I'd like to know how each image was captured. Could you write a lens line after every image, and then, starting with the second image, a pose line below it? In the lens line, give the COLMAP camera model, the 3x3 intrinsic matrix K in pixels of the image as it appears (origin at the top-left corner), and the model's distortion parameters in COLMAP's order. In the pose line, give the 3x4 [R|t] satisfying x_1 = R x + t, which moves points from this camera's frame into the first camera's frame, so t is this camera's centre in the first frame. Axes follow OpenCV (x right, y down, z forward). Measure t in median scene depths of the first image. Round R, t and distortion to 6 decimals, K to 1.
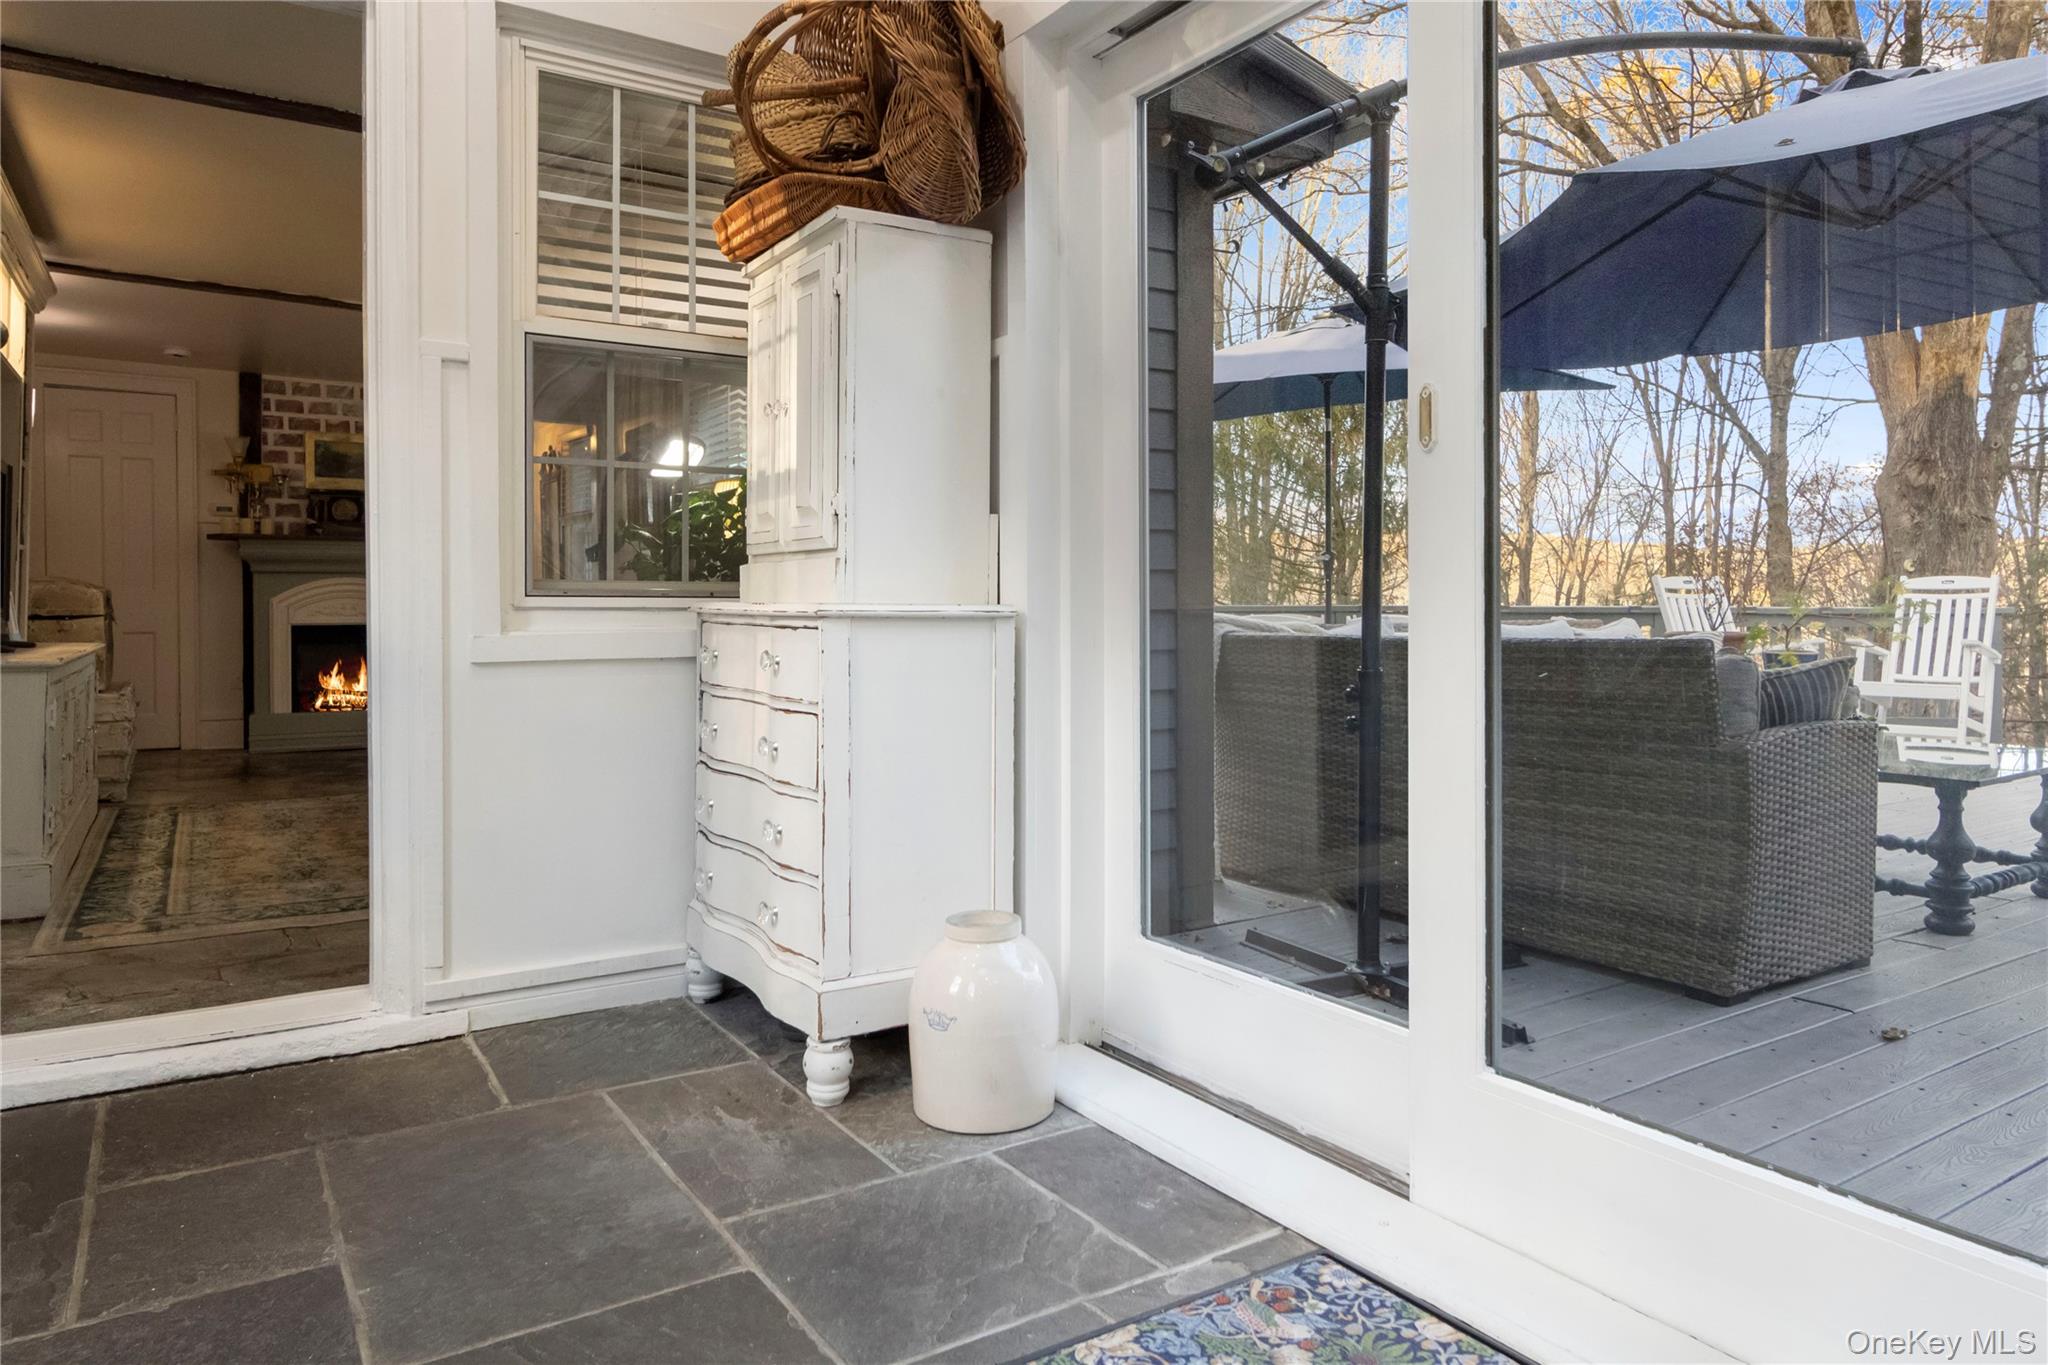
lens RADIAL K [[1305.0, 0, 1013.5], [0, 1305.0, 606.4], [0, 0, 1]] dist [-0.003698, 0.003502]
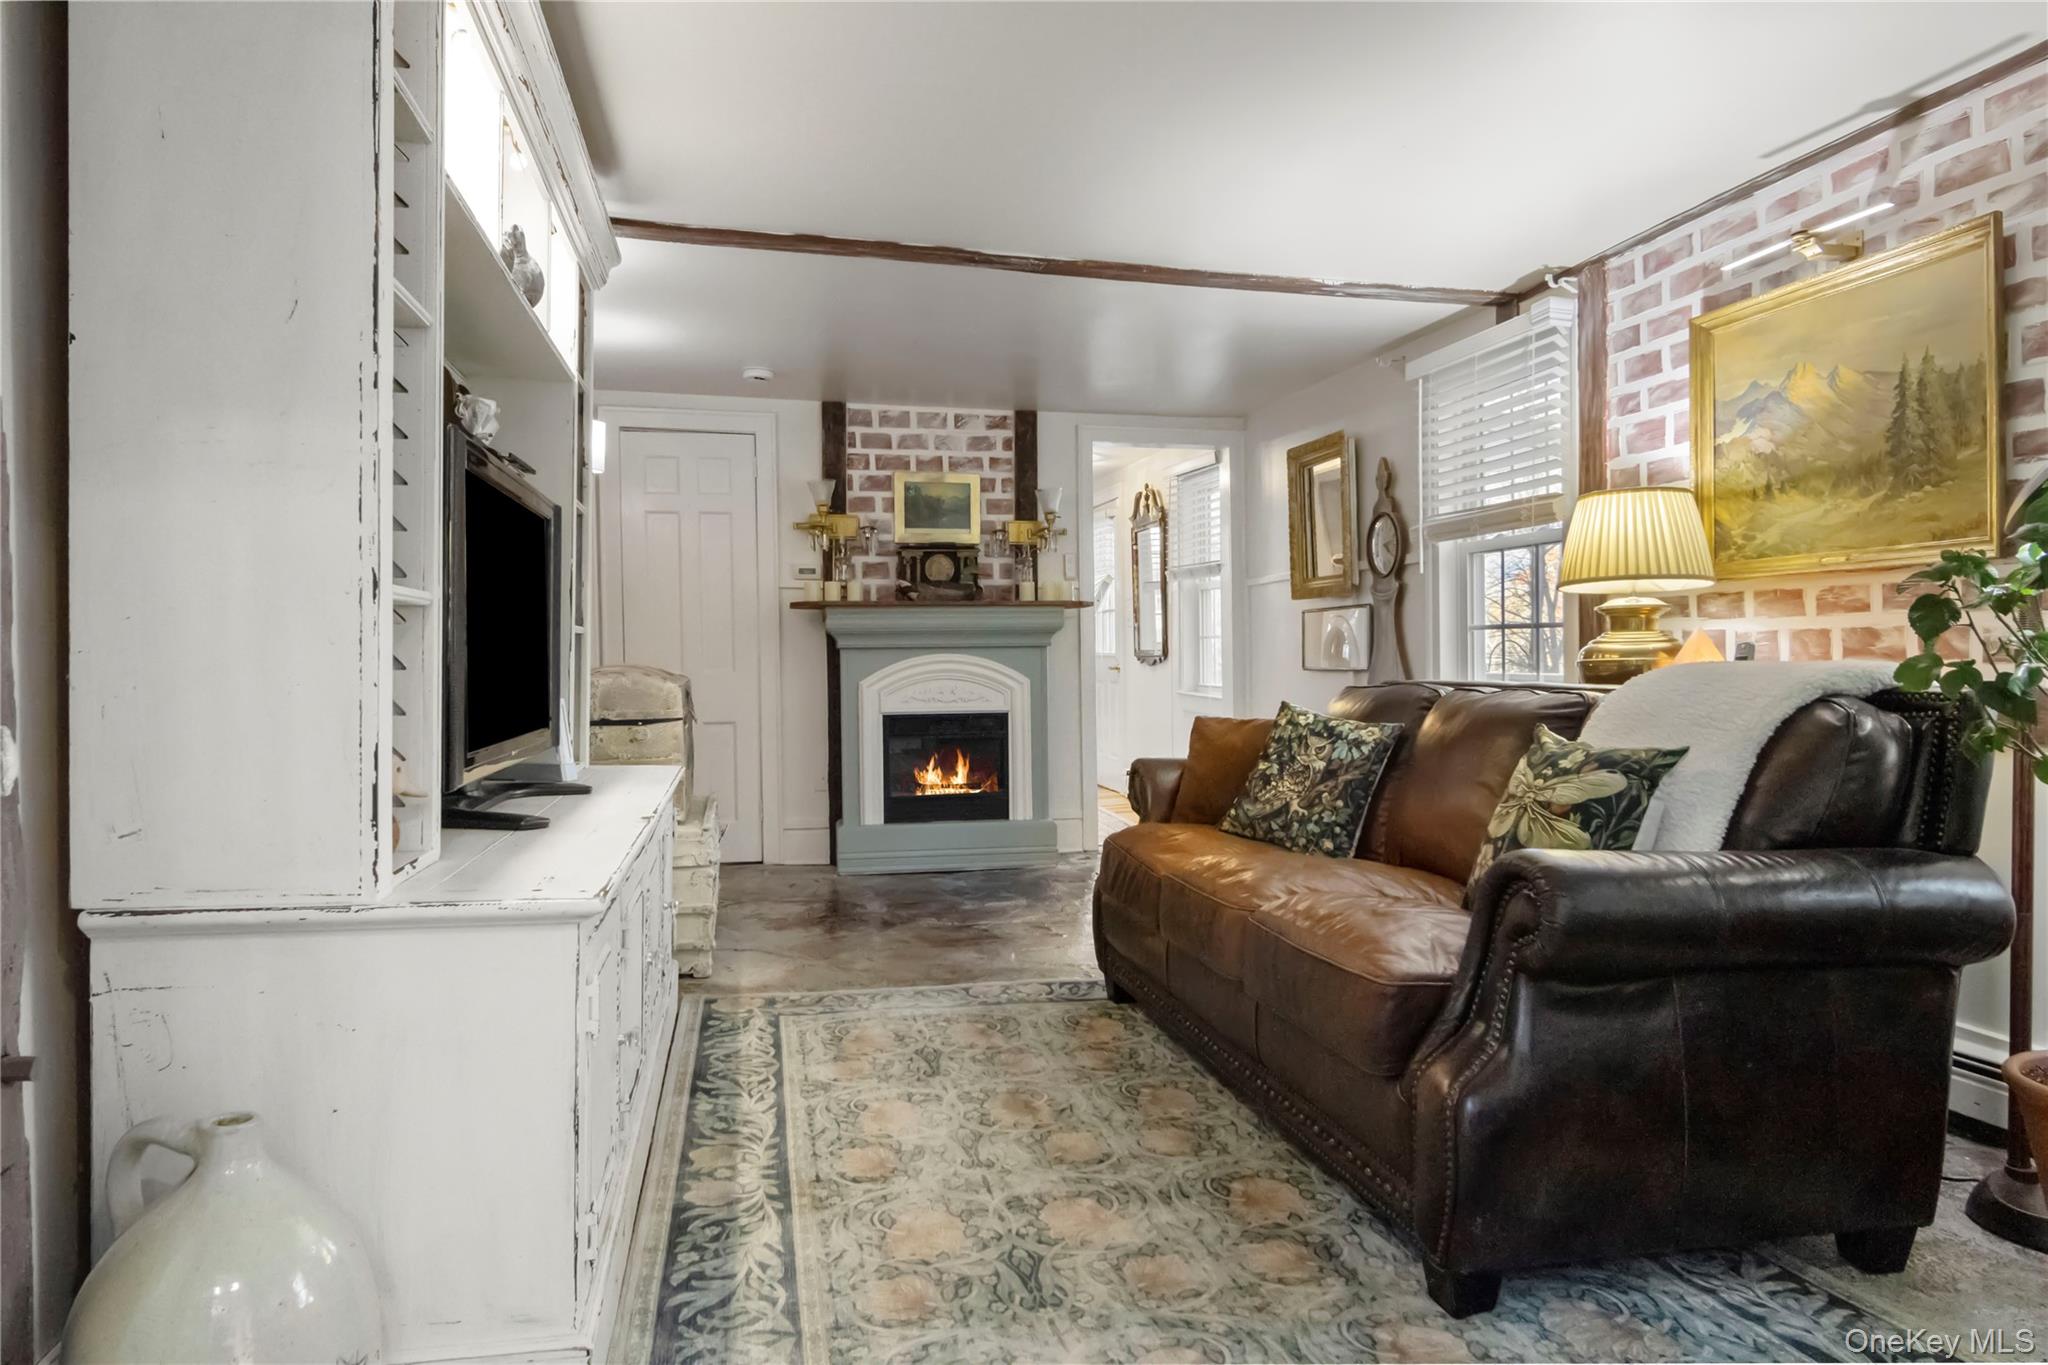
lens RADIAL K [[1305.0, 0, 1025.8], [0, 1305.0, 671.1], [0, 0, 1]] dist [-0.003698, 0.003502]
pose [[0.938845, -0.003199, -0.344325, -0.195723], [0.005971, 0.999958, 0.006991, -0.016877], [0.344288, -0.008620, 0.938824, 0.279996]]
